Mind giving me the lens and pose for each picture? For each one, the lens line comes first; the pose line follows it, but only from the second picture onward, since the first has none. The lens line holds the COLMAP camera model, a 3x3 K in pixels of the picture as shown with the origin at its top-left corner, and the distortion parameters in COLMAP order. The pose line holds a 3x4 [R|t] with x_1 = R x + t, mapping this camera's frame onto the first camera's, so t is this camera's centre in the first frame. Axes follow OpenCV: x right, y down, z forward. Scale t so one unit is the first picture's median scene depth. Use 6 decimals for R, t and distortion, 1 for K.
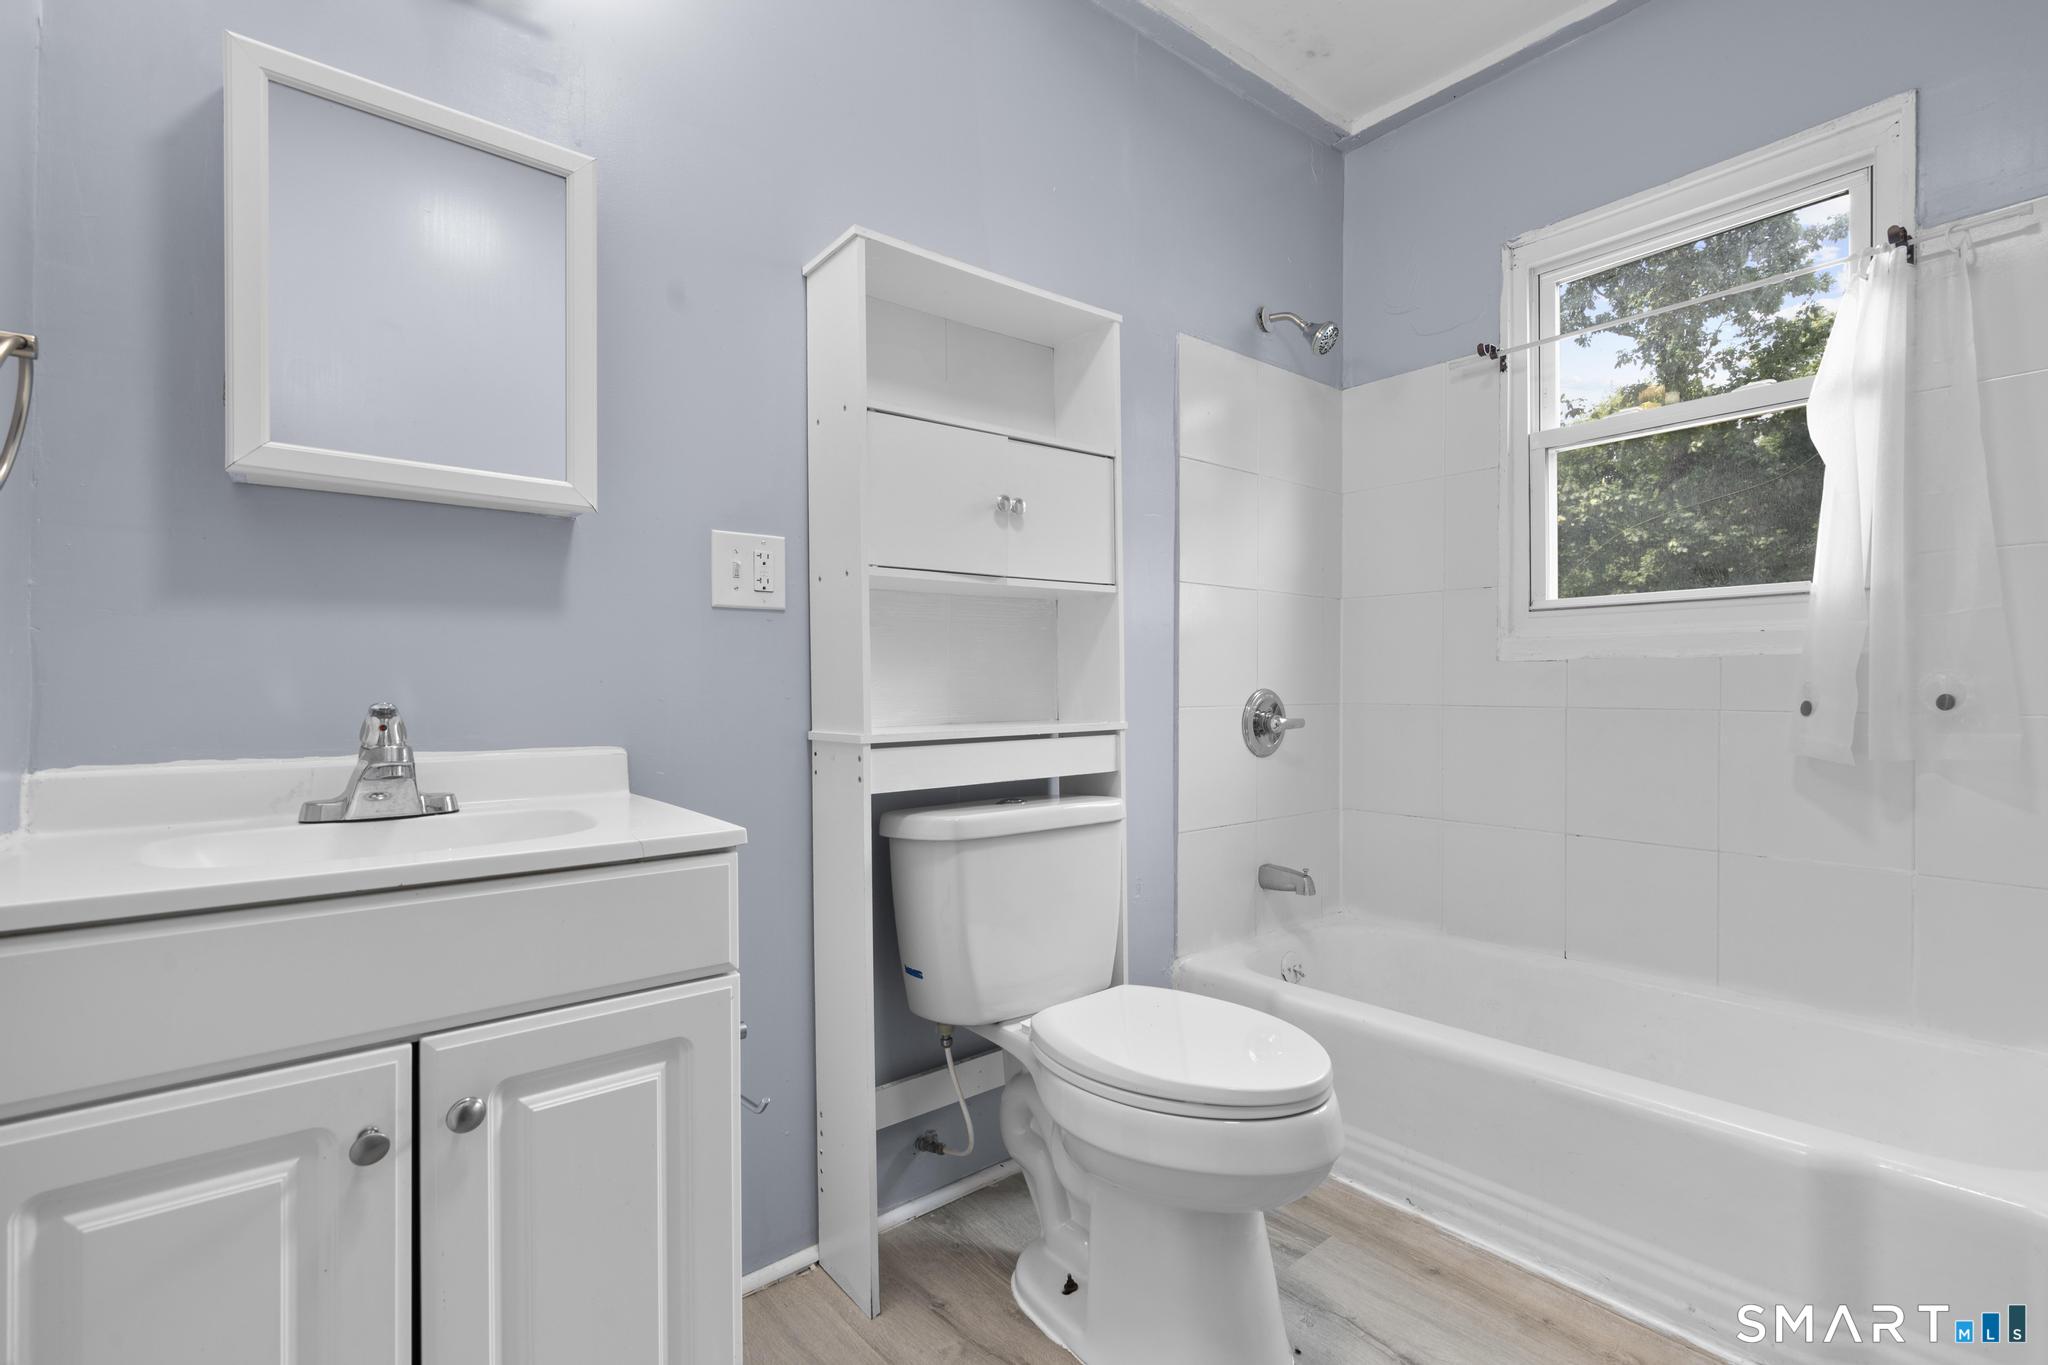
lens RADIAL K [[915.5, 0, 1034.1], [0, 915.5, 682.9], [0, 0, 1]] dist [-0.010856, 0.004380]
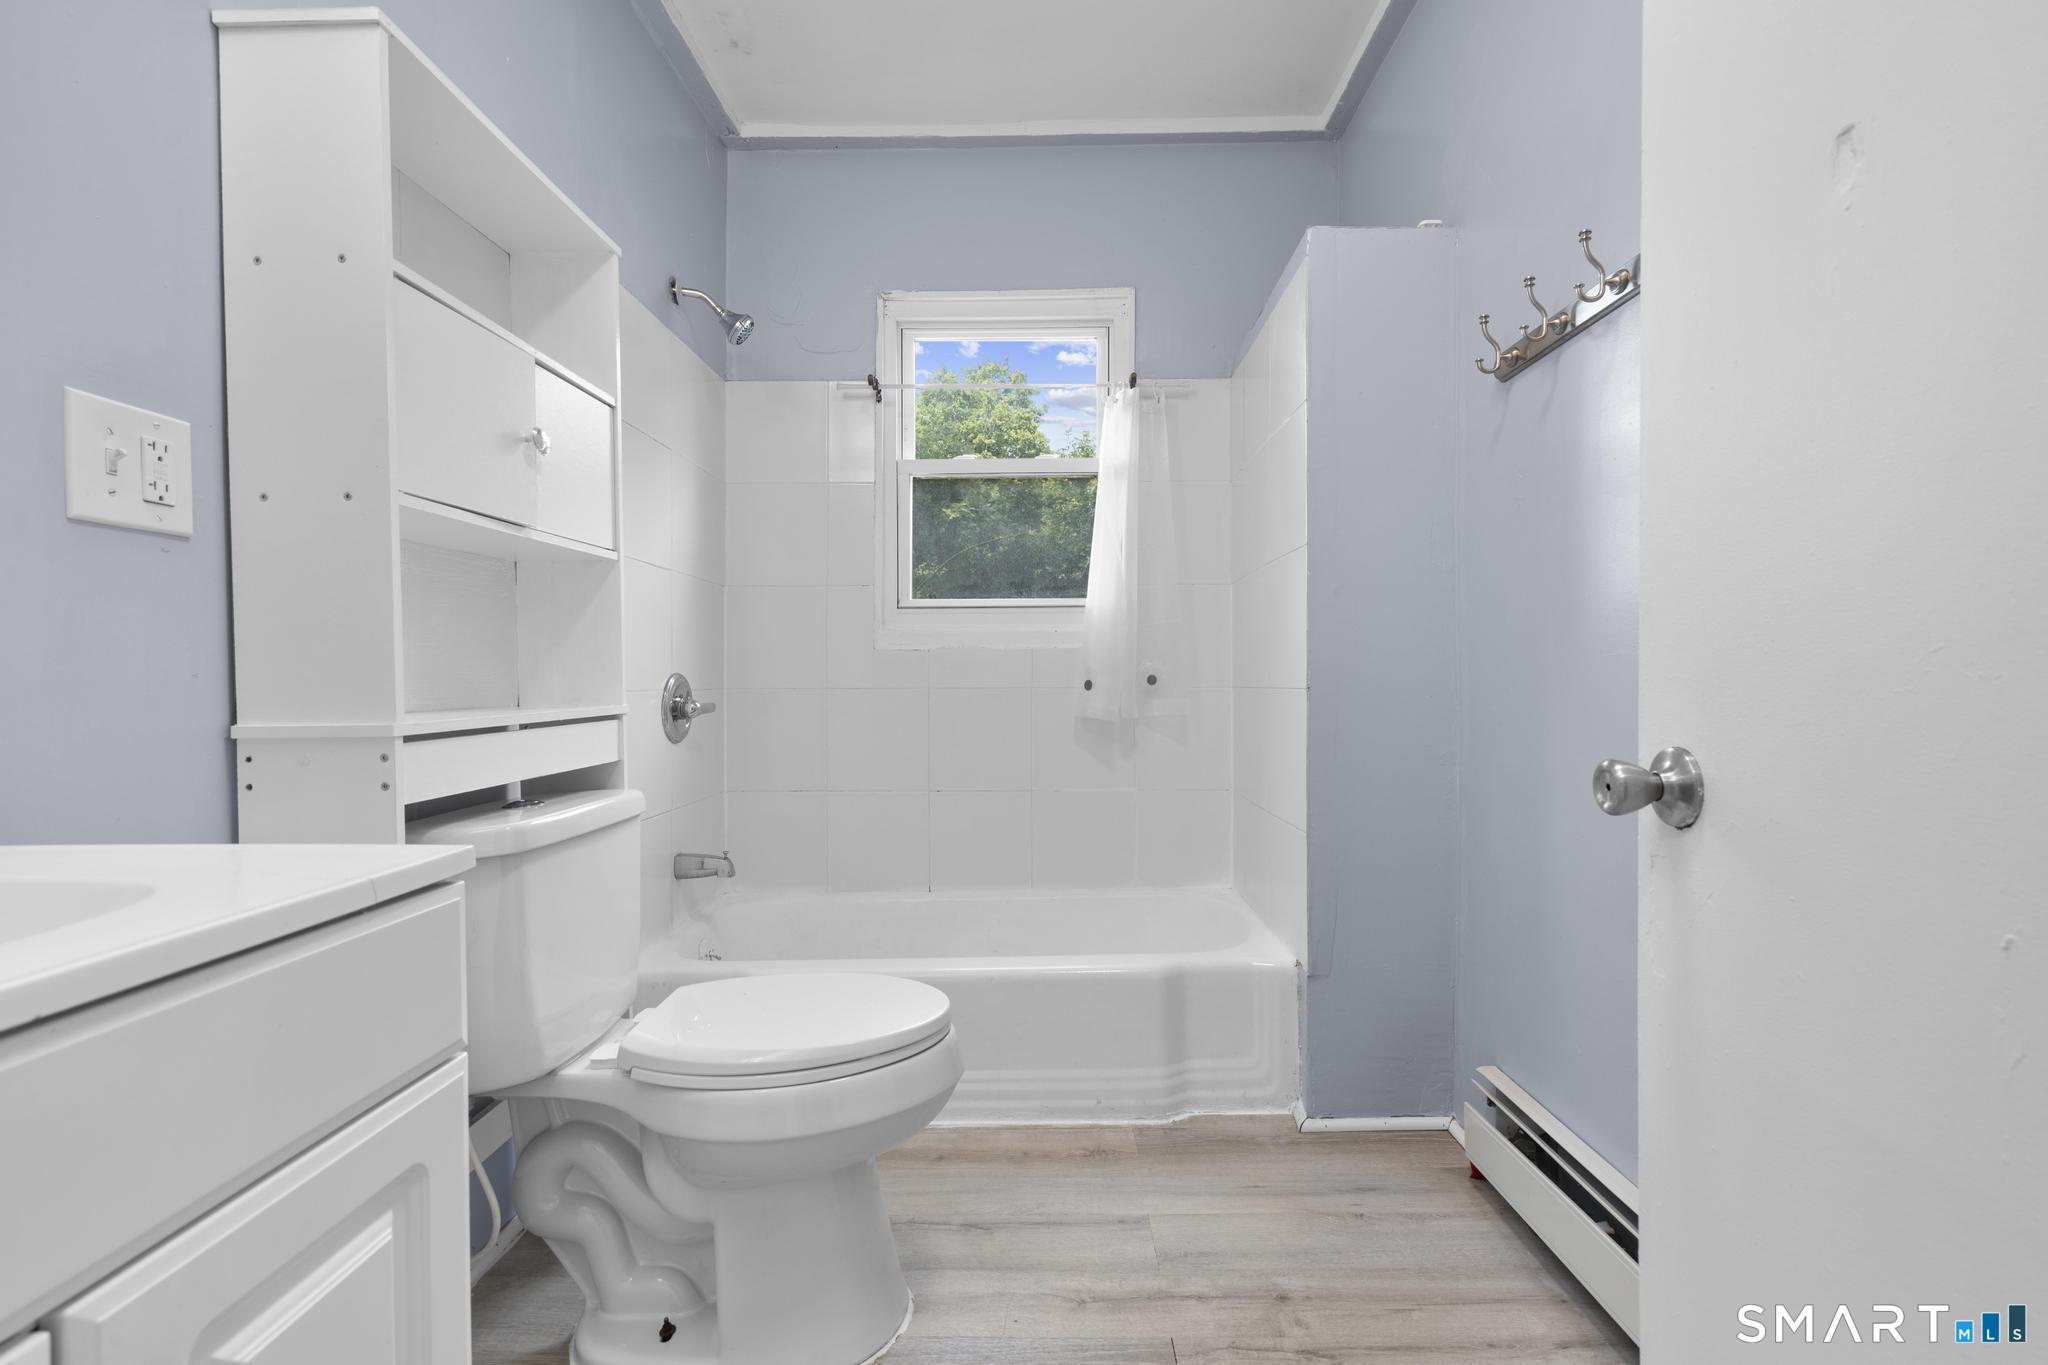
lens RADIAL K [[915.5, 0, 1034.1], [0, 915.5, 682.9], [0, 0, 1]] dist [-0.010856, 0.004380]
pose [[0.639241, -0.004275, 0.768995, -0.367867], [0.000944, 0.999988, 0.004774, 0.018770], [-0.769006, -0.002326, 0.639237, 0.134298]]
